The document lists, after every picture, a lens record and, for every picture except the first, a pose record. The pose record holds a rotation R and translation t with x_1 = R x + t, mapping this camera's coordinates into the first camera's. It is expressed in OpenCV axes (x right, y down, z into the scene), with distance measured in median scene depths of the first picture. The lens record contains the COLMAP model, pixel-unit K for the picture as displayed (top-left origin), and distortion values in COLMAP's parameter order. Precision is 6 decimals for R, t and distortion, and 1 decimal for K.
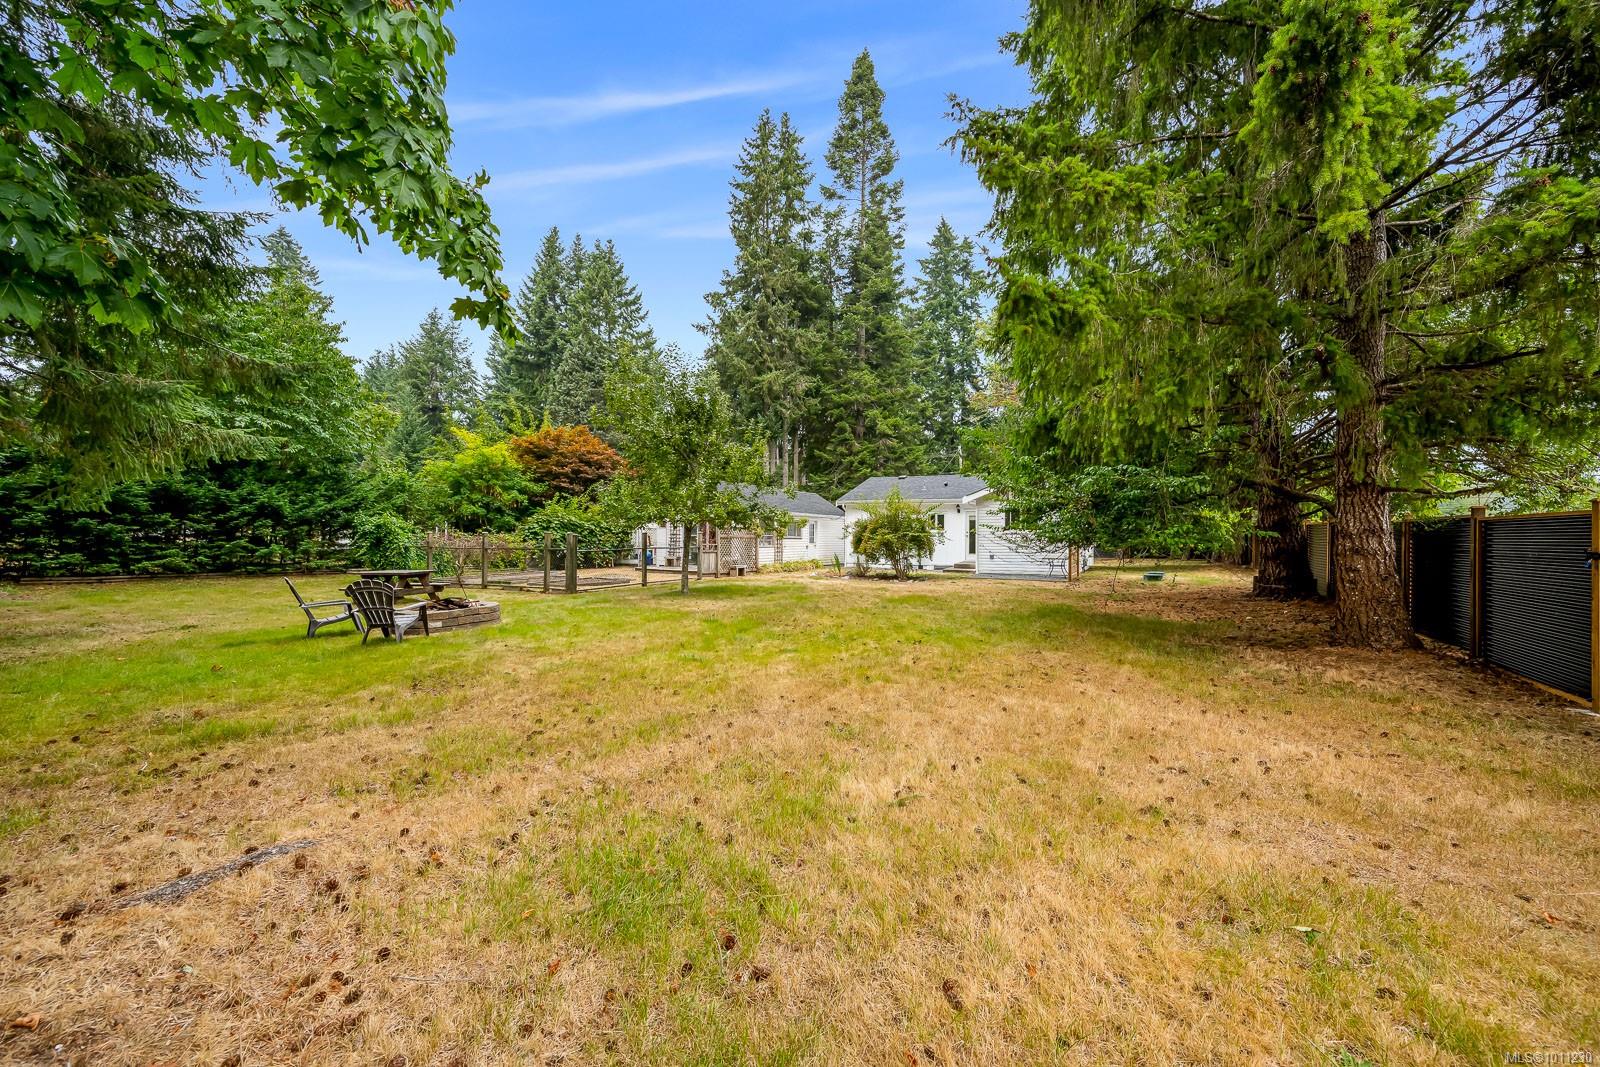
lens RADIAL K [[616.6, 0, 810.6], [0, 616.6, 532.6], [0, 0, 1]] dist [0.000114, 0.000000]
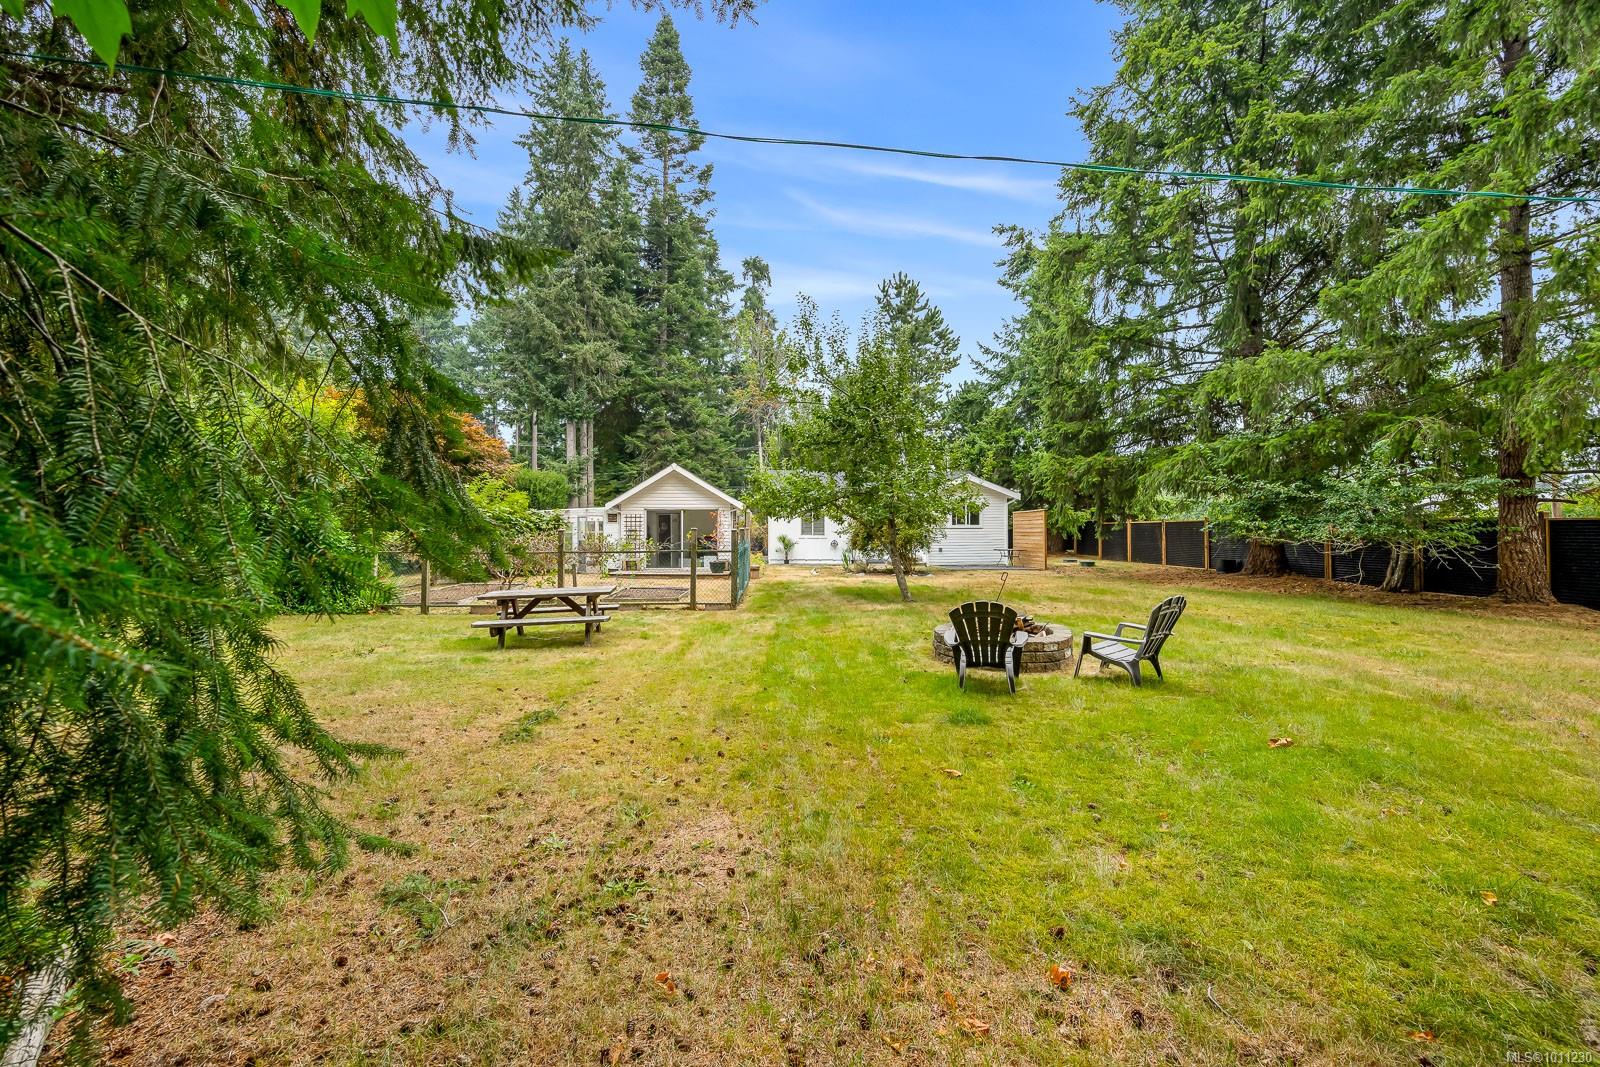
lens RADIAL K [[617.9, 0, 792.5], [0, 617.9, 518.8], [0, 0, 1]] dist [-0.000388, -0.000011]
pose [[0.864847, 0.002672, 0.502028, -0.235997], [0.003325, 0.999933, -0.011049, -0.001719], [-0.502025, 0.011225, 0.864781, 0.102677]]
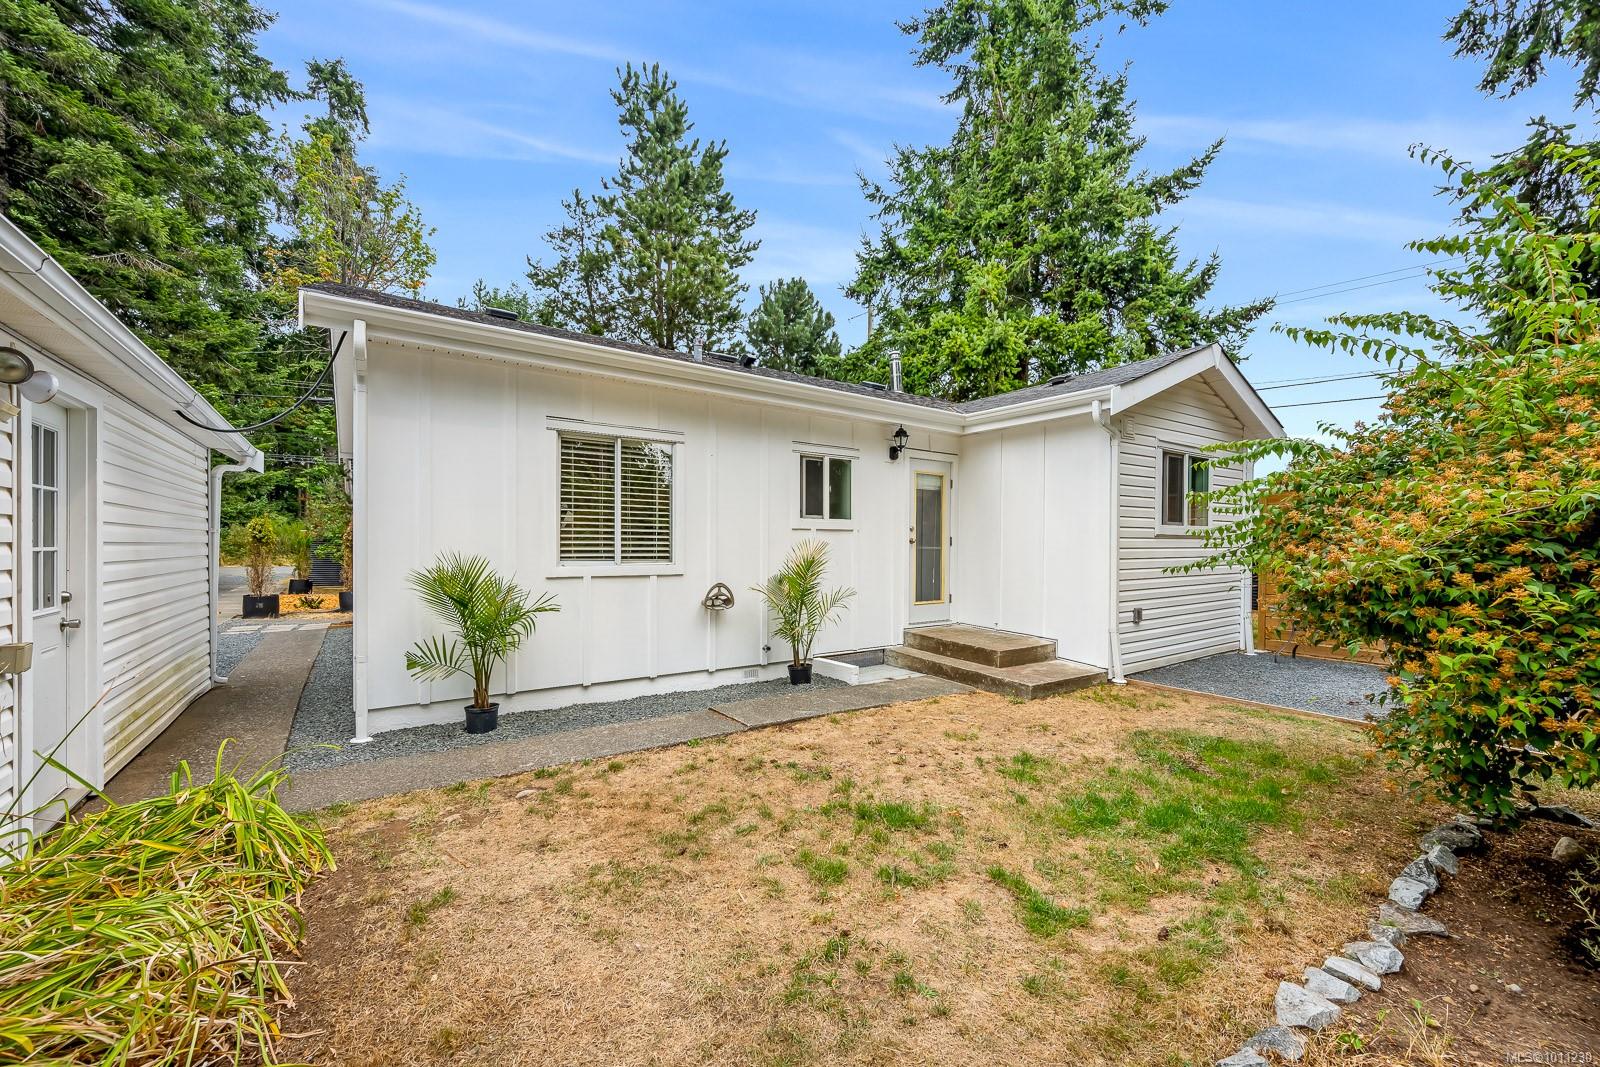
lens RADIAL K [[634.1, 0, 796.6], [0, 634.1, 539.4], [0, 0, 1]] dist [-0.001376, -0.000154]
pose [[0.459573, 0.001792, 0.888138, -0.019801], [-0.010429, 0.999940, 0.003379, 0.002313], [-0.888079, -0.010816, 0.459564, 0.510077]]
